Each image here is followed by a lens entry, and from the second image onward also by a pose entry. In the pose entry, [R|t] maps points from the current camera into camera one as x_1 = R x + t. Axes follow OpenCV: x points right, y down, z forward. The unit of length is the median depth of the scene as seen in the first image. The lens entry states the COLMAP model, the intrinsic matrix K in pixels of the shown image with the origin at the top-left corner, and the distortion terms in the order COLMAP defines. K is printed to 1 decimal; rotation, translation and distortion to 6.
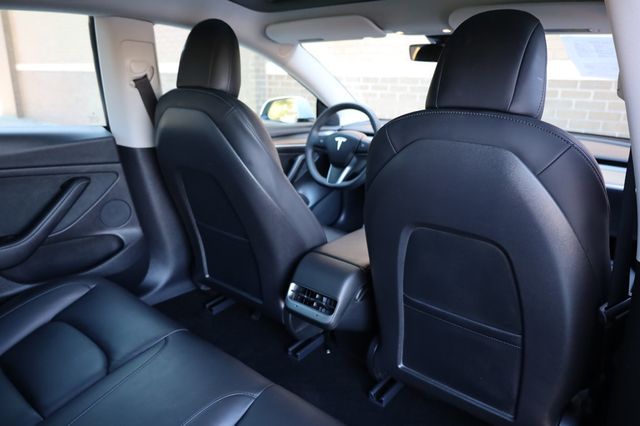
lens RADIAL K [[467.6, 0, 320.0], [0, 467.6, 213.0], [0, 0, 1]] dist [-0.000501, -0.001000]
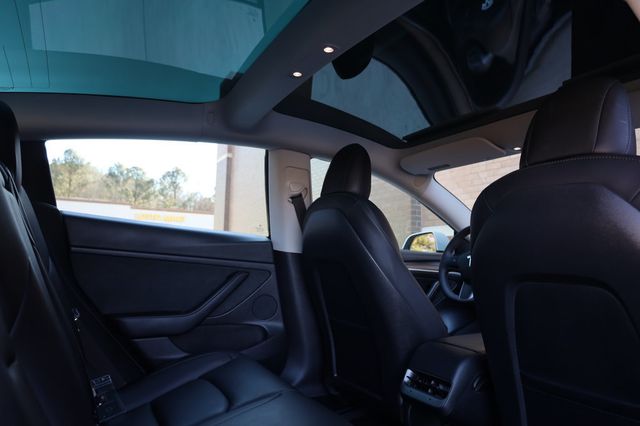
lens RADIAL K [[450.4, 0, 320.0], [0, 450.4, 213.0], [0, 0, 1]] dist [-0.000670, 0.003952]
pose [[0.936339, -0.033991, -0.349448, 0.102914], [-0.105142, 0.922478, -0.371456, 0.203906], [0.334984, 0.384550, 0.860178, -0.016588]]
